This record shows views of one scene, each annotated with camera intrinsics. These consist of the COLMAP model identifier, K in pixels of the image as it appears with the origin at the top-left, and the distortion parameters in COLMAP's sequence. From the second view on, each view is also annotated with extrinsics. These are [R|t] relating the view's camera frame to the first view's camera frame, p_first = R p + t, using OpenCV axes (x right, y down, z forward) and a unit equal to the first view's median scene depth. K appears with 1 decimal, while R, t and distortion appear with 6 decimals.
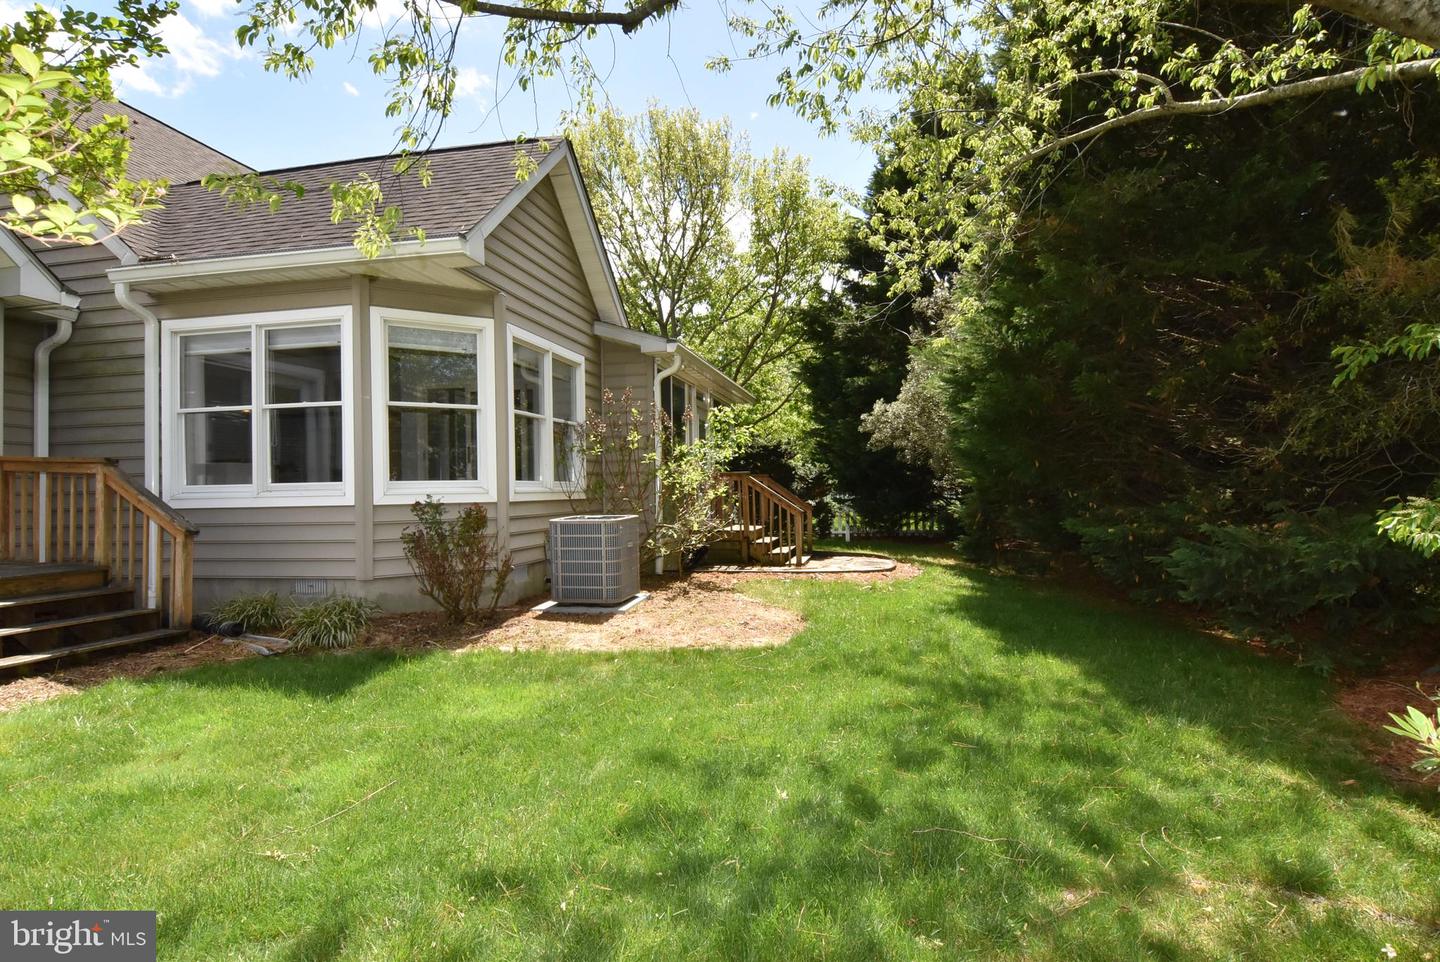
lens RADIAL K [[773.5, 0, 726.1], [0, 773.5, 482.4], [0, 0, 1]] dist [0.001737, -0.019433]
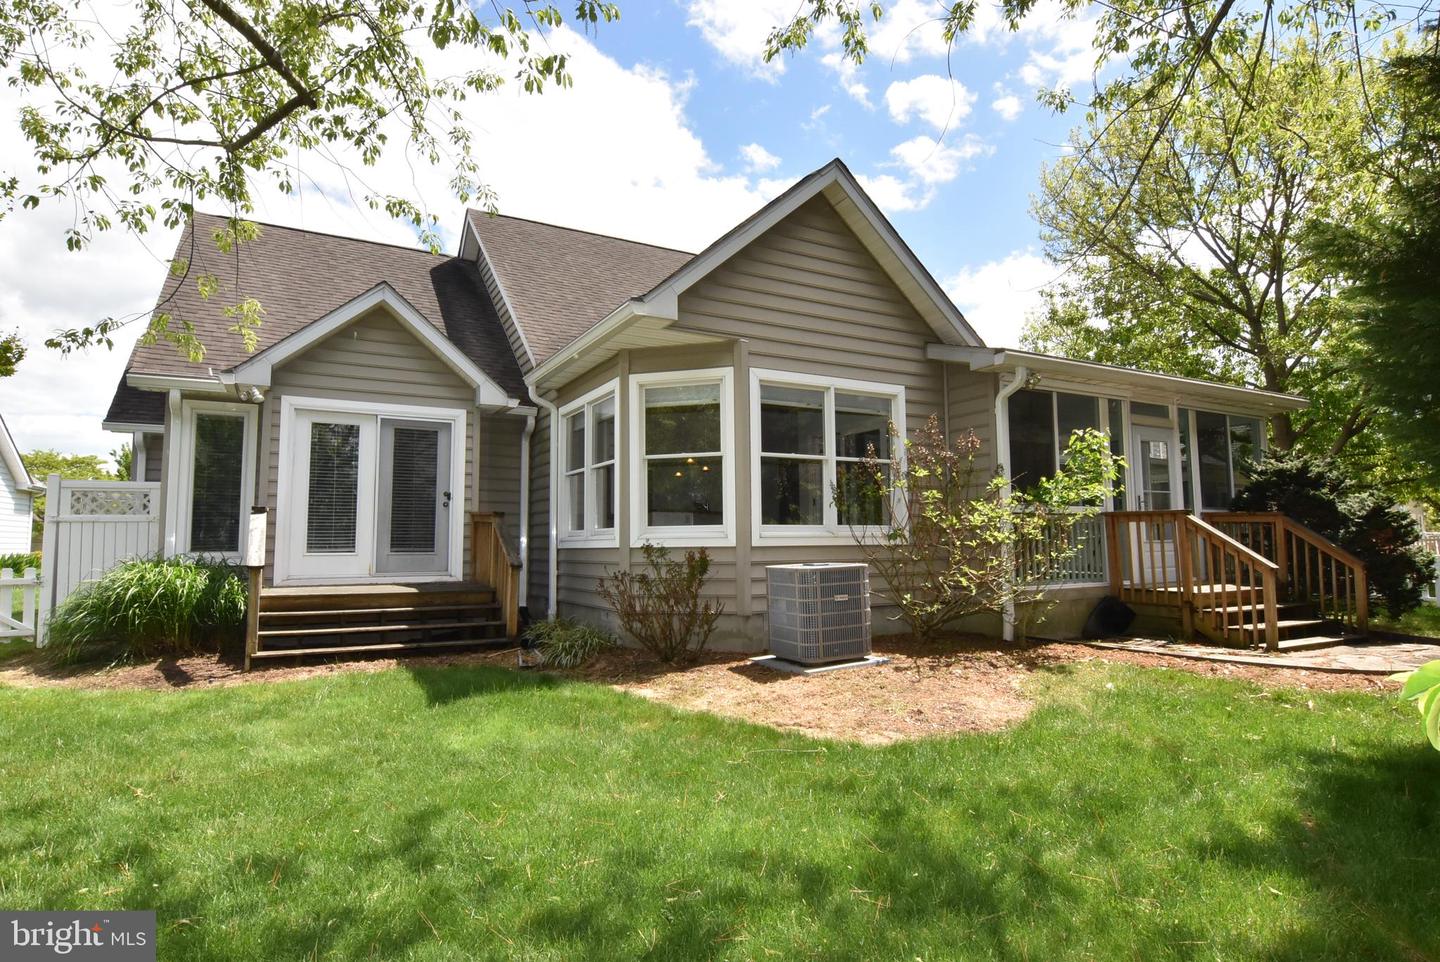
lens RADIAL K [[754.1, 0, 719.0], [0, 754.1, 522.9], [0, 0, 1]] dist [0.000078, -0.000338]
pose [[0.637582, -0.001463, -0.770381, 0.437509], [0.002546, 0.999997, 0.000208, -0.005571], [0.770378, -0.002094, 0.637584, 0.340470]]
